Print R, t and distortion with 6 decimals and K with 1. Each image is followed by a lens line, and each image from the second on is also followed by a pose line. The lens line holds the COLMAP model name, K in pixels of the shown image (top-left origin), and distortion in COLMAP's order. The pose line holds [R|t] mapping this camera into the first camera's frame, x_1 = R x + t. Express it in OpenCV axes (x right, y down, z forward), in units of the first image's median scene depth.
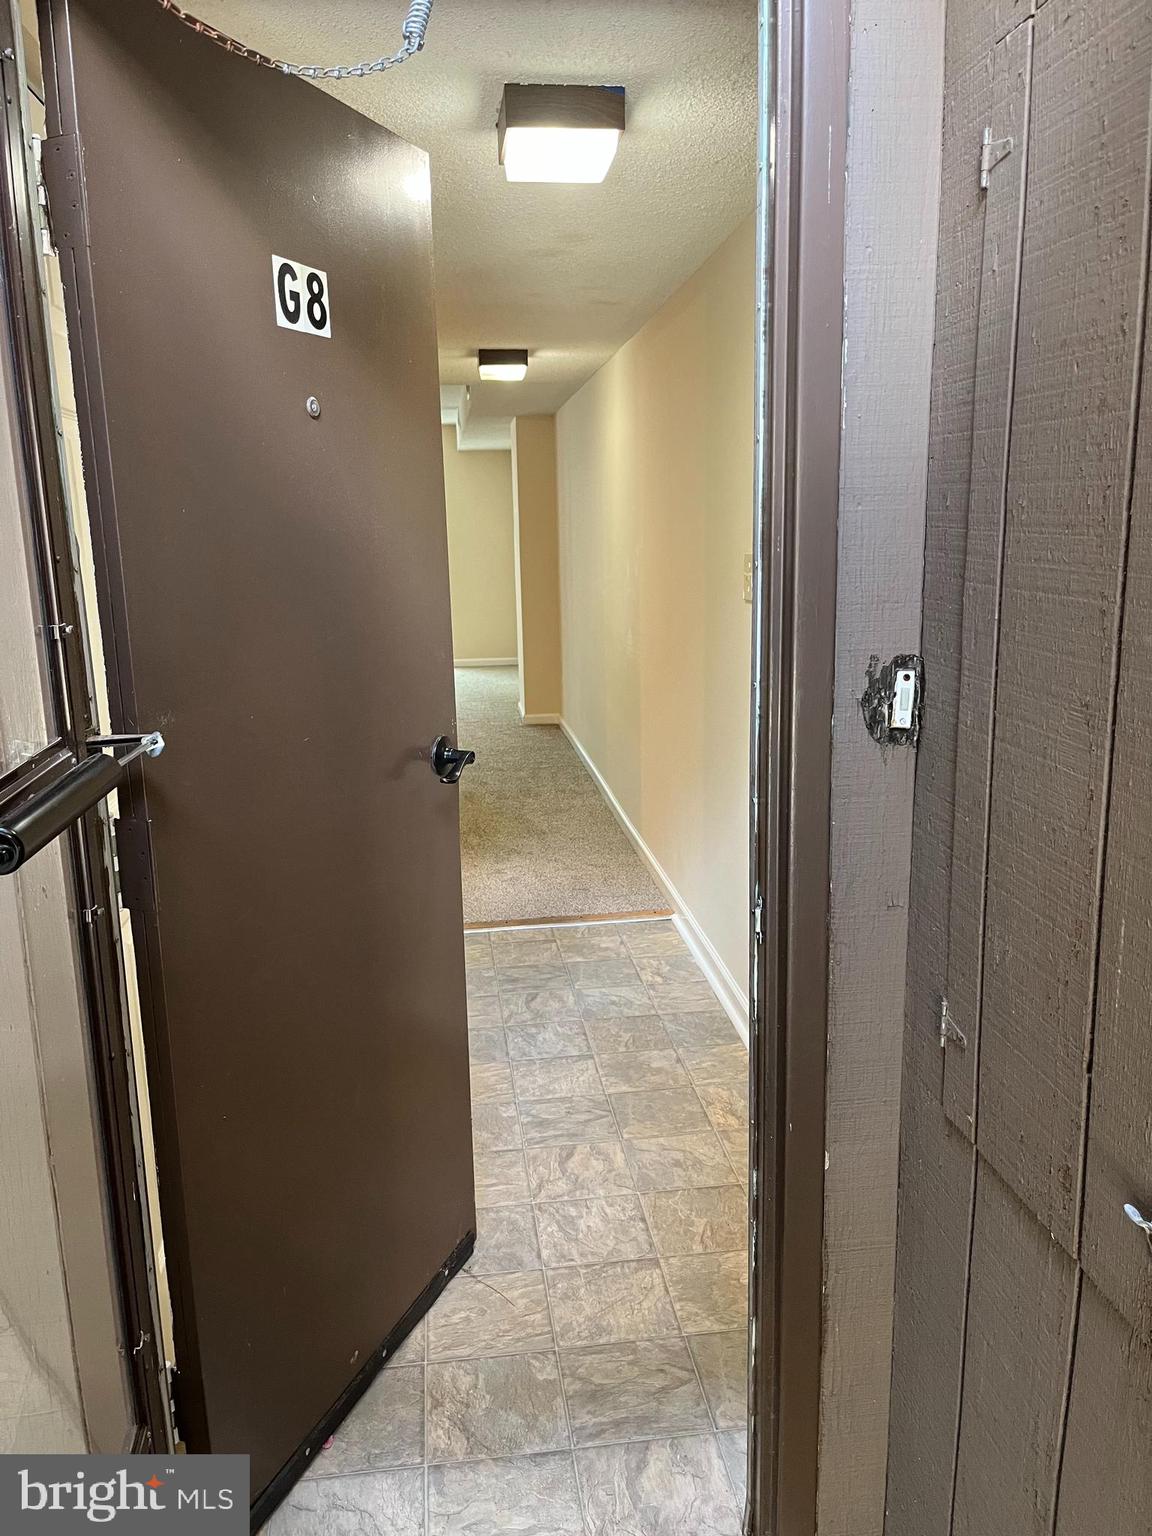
lens RADIAL K [[1182.2, 0, 575.1], [0, 1182.2, 767.0], [0, 0, 1]] dist [0.048981, -0.062504]
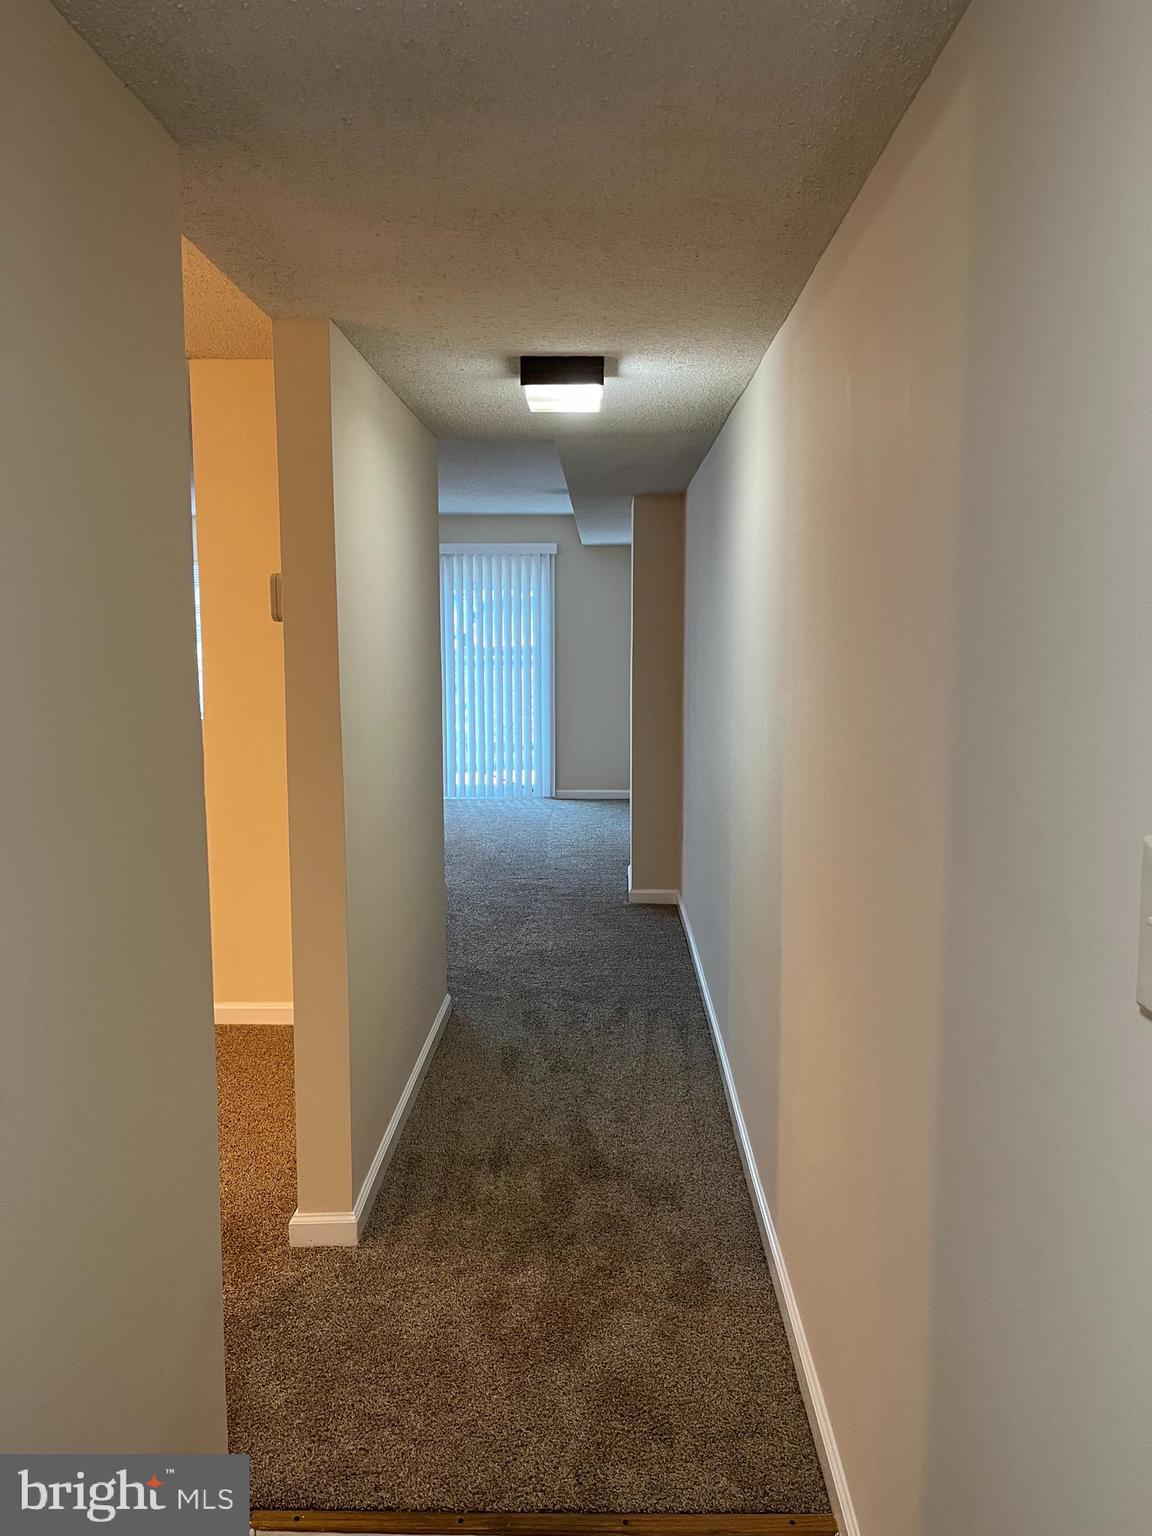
lens RADIAL K [[1182.2, 0, 578.7], [0, 1182.2, 763.9], [0, 0, 1]] dist [0.048981, -0.062504]
pose [[0.991279, 0.029549, -0.128420, 0.023712], [-0.040310, 0.995815, -0.082018, -0.079715], [0.125459, 0.086480, 0.988322, 0.341672]]
